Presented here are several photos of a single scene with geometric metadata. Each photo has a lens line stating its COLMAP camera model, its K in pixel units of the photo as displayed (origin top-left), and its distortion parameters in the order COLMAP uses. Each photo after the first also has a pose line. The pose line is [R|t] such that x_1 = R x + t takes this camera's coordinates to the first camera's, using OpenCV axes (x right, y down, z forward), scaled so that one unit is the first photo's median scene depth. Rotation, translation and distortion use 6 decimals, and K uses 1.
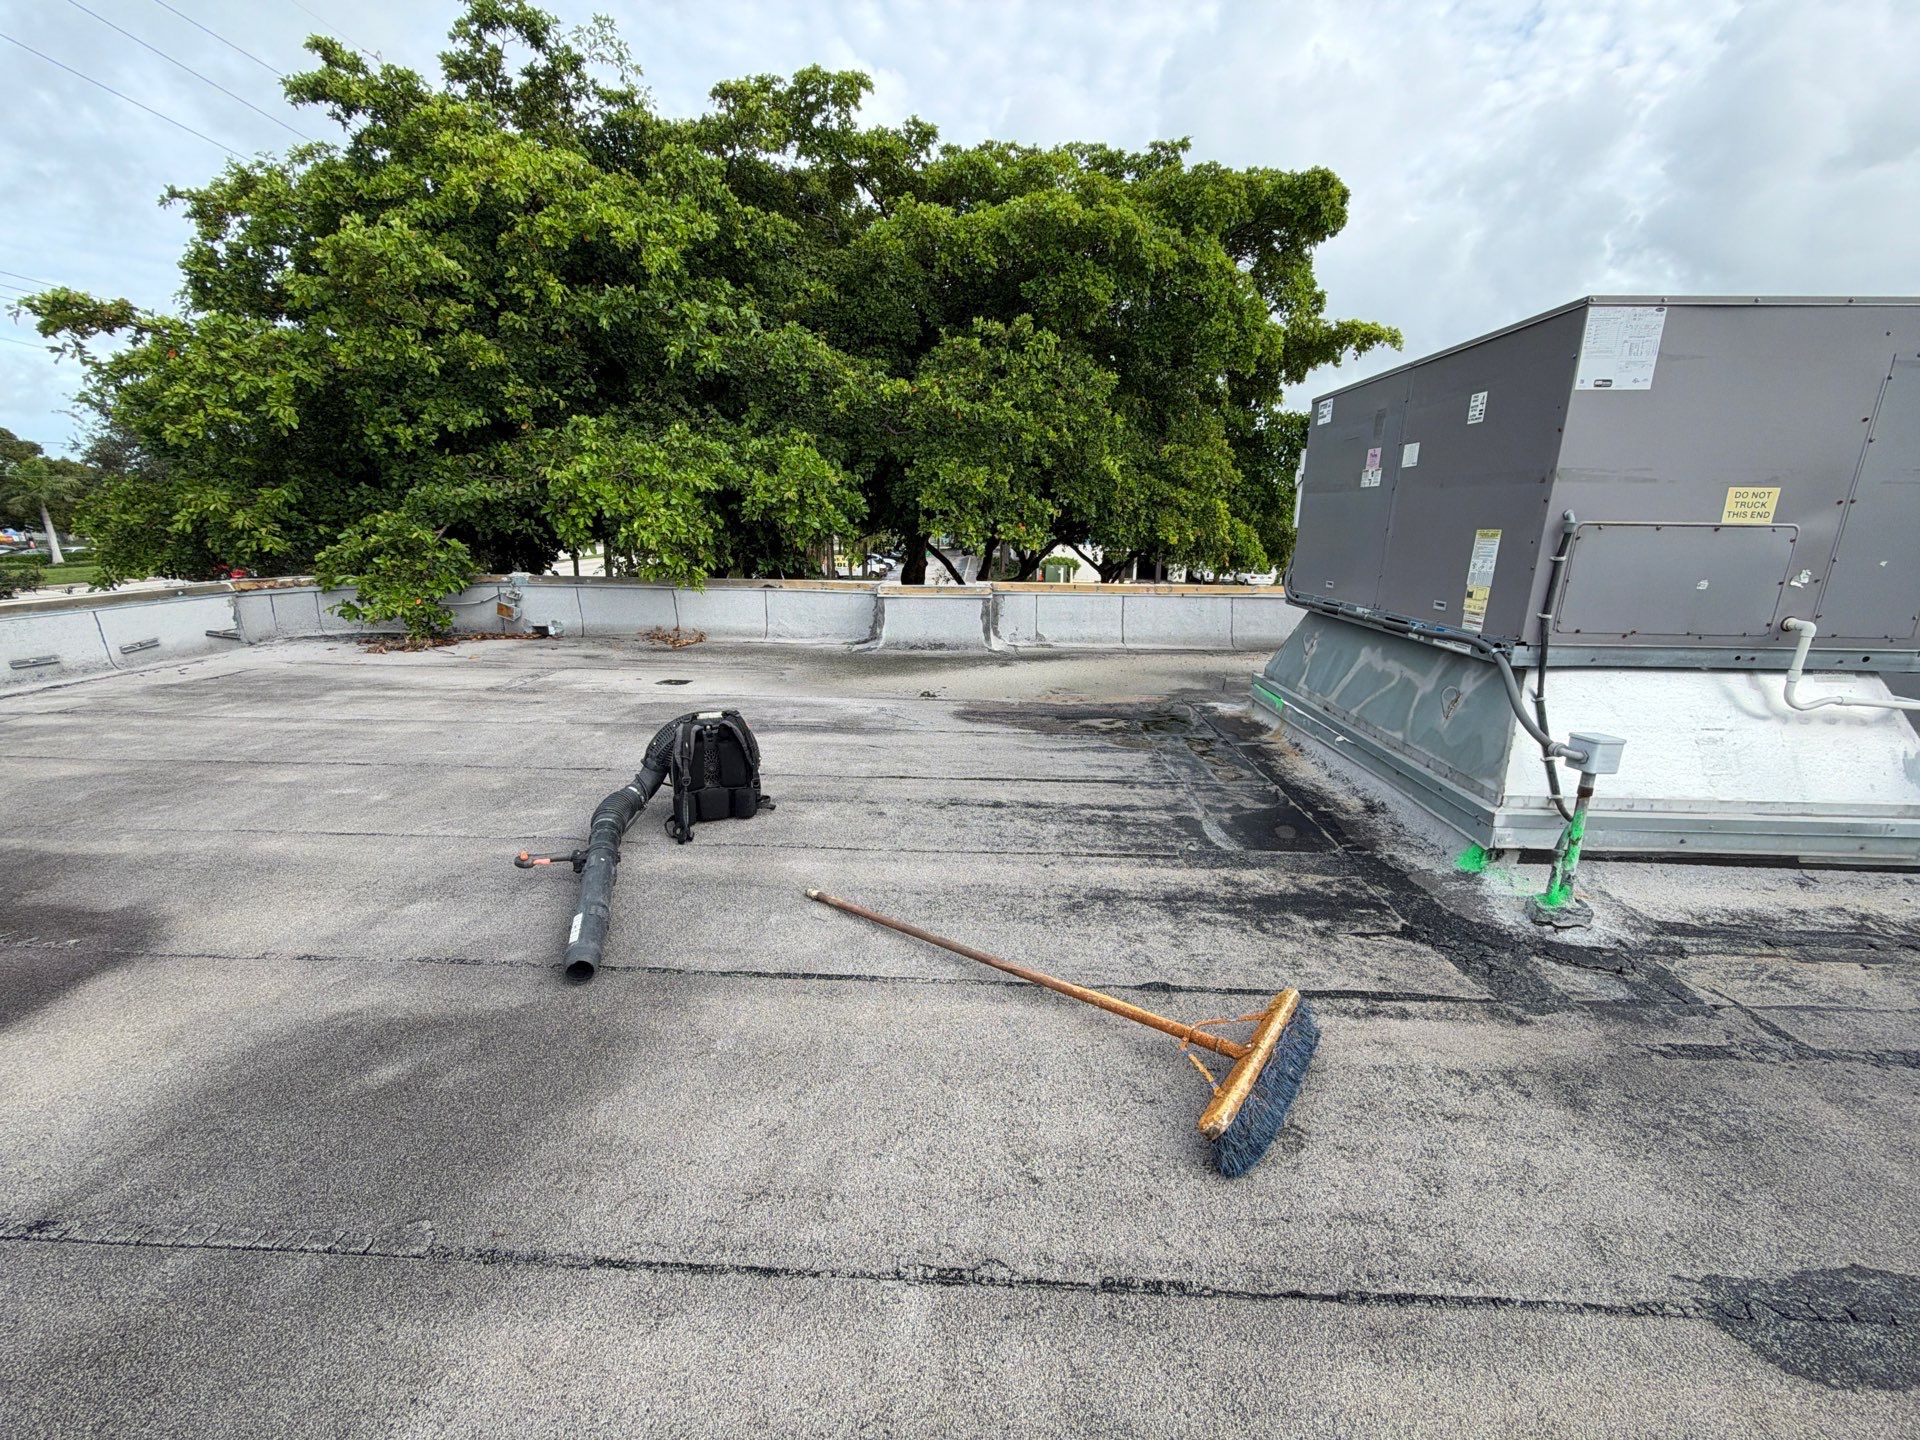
lens RADIAL K [[763.0, 0, 956.7], [0, 763.0, 721.1], [0, 0, 1]] dist [-0.000811, -0.000027]
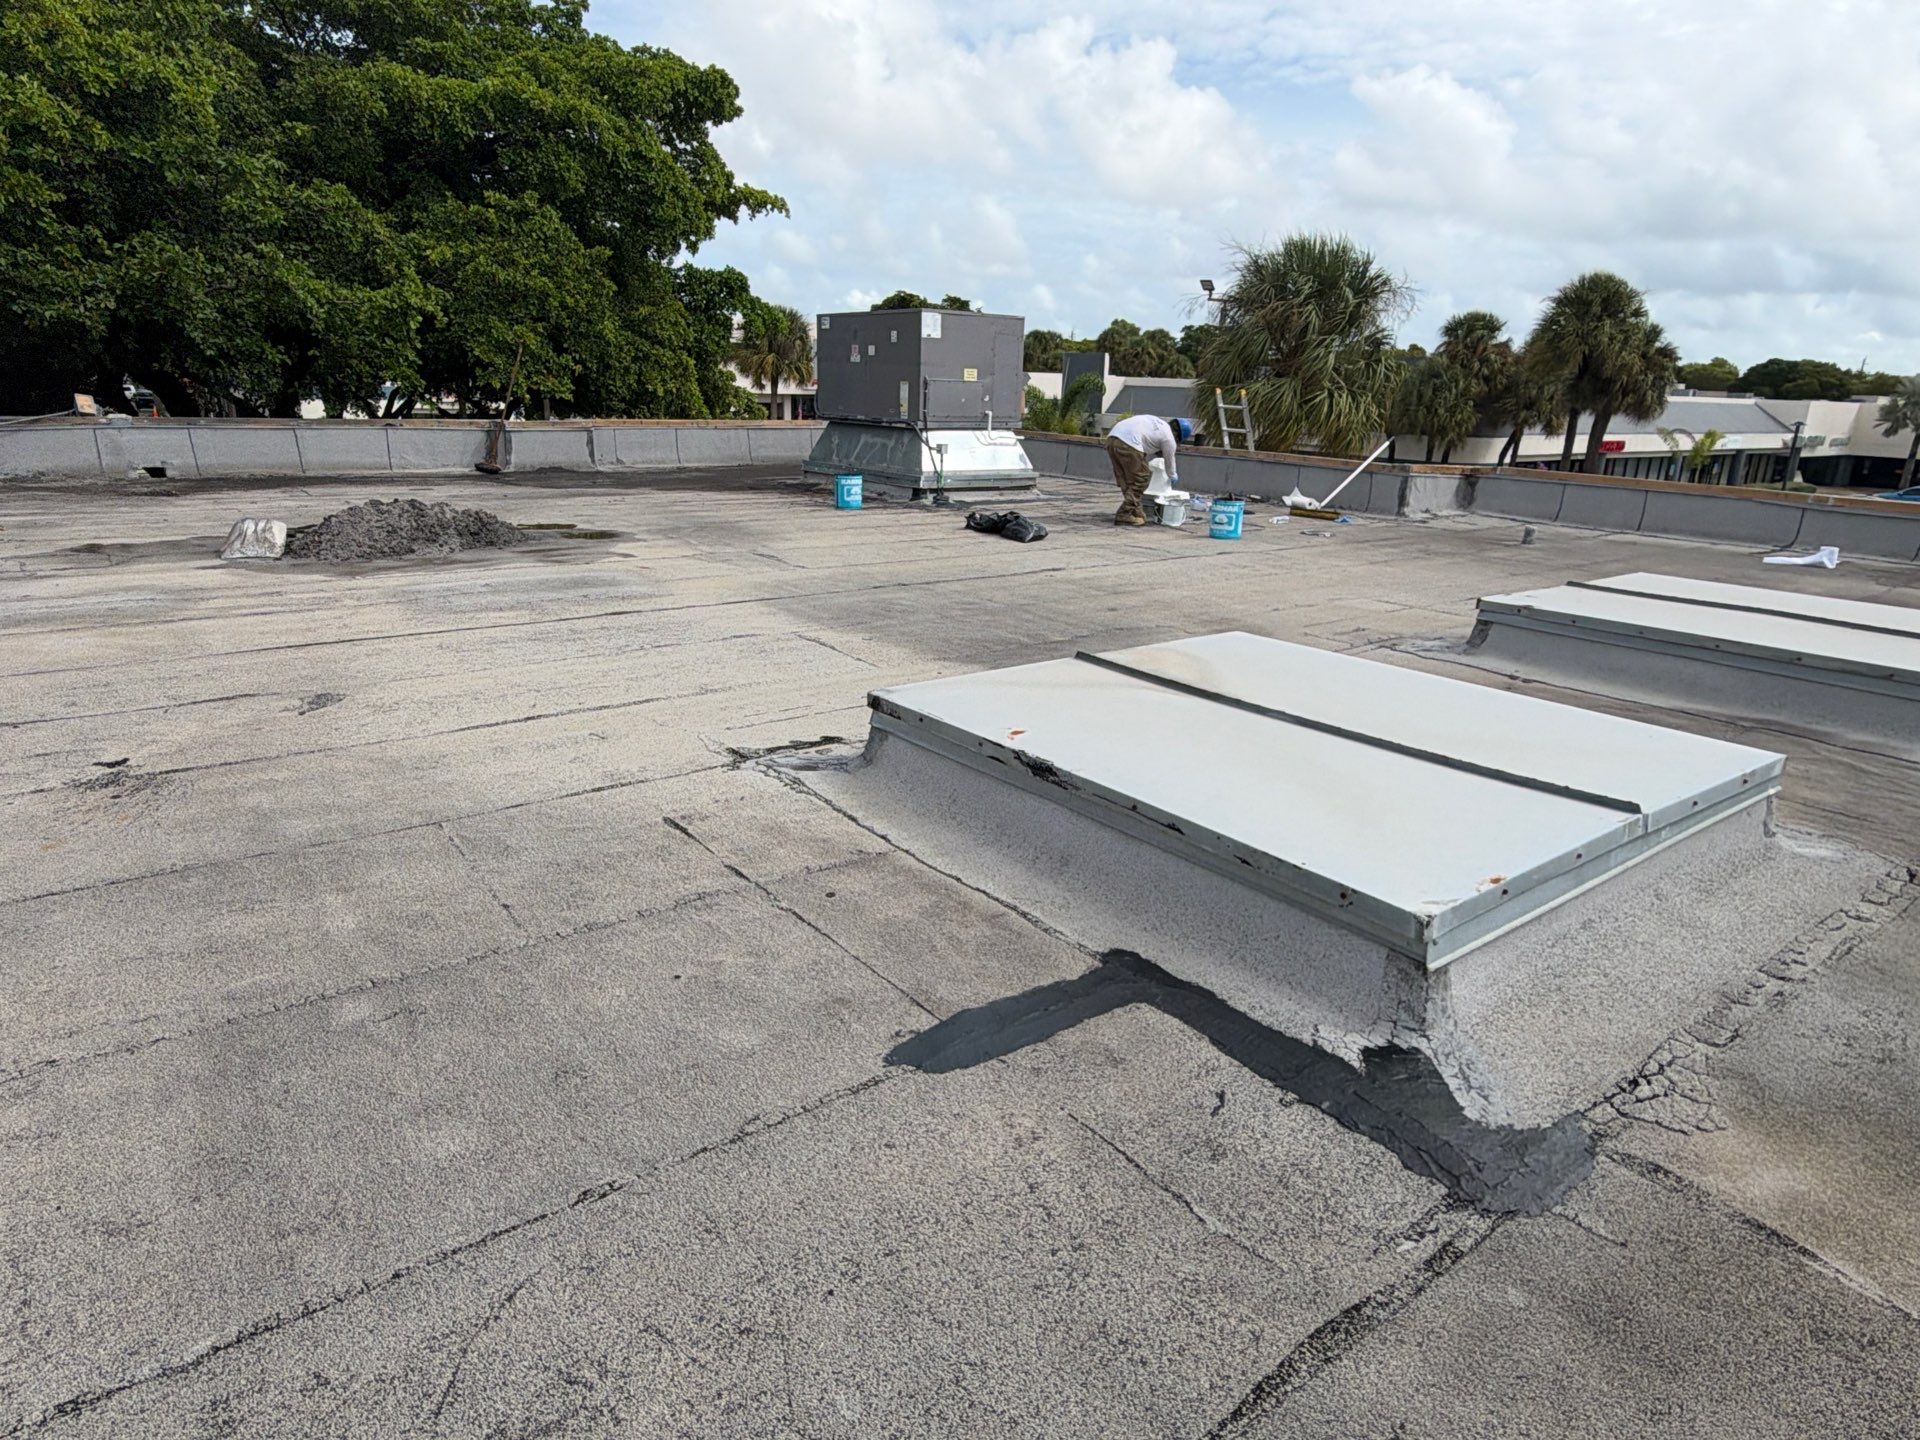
lens RADIAL K [[1176.5, 0, 928.3], [0, 1176.5, 709.4], [0, 0, 1]] dist [-0.002625, -0.000058]
pose [[0.791397, -0.153556, 0.591702, -1.932175], [0.138183, 0.987820, 0.071535, 0.627946], [-0.595480, 0.025151, 0.802977, -2.437372]]
